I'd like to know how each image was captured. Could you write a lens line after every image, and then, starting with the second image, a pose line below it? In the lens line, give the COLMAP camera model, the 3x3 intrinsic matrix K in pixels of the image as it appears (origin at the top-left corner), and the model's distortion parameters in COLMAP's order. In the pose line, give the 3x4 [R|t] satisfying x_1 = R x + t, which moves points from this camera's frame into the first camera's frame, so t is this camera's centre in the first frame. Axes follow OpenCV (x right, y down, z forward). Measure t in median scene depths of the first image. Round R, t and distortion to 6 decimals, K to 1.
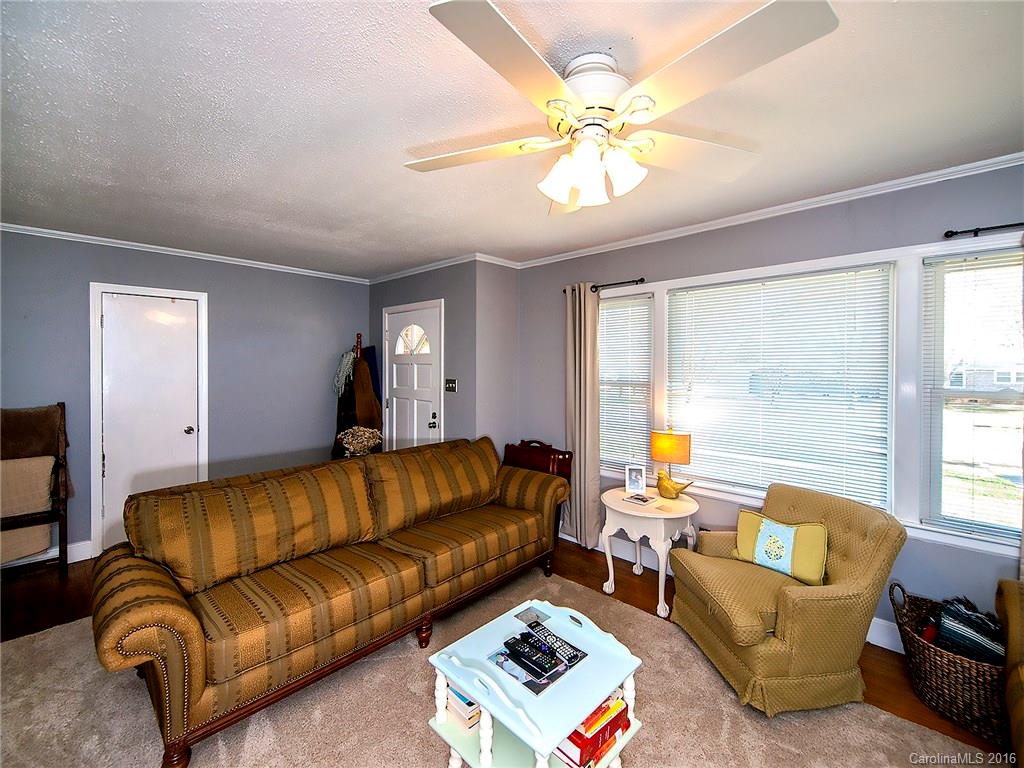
lens RADIAL K [[417.7, 0, 512.0], [0, 417.7, 376.4], [0, 0, 1]] dist [0.010441, -0.004135]
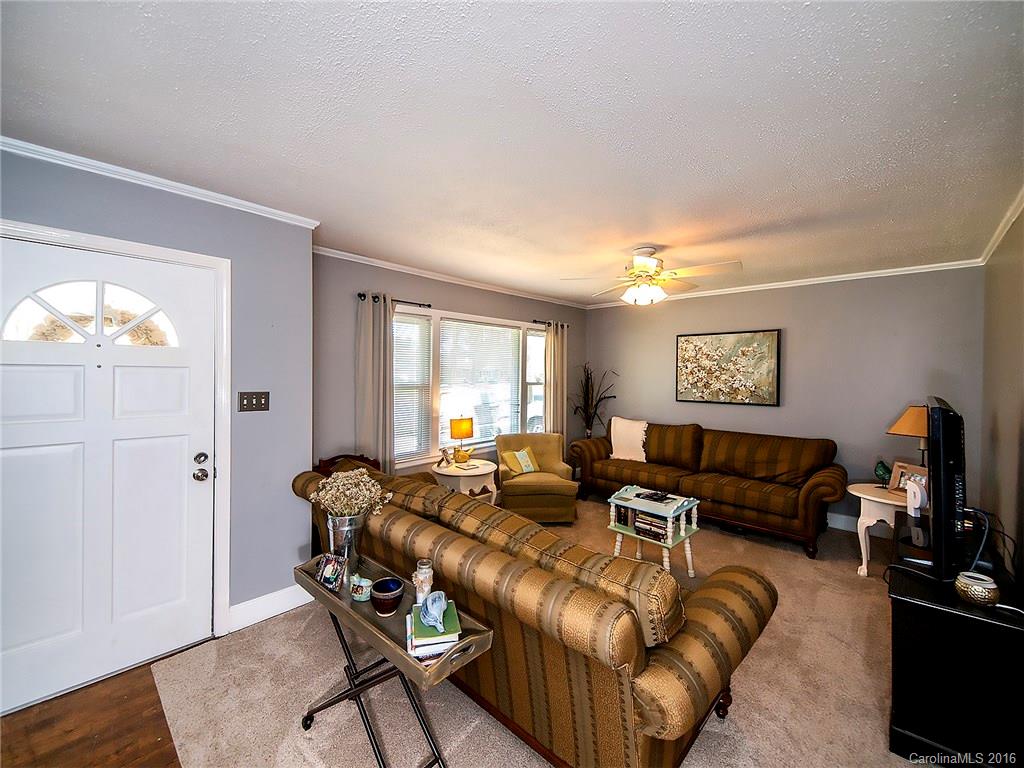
lens RADIAL K [[417.7, 0, 512.2], [0, 417.7, 375.1], [0, 0, 1]] dist [0.010441, -0.004135]
pose [[0.003958, -0.007017, 0.999968, -0.897471], [0.015079, 0.999862, 0.006956, -0.019258], [-0.999878, 0.015051, 0.004063, 0.681521]]
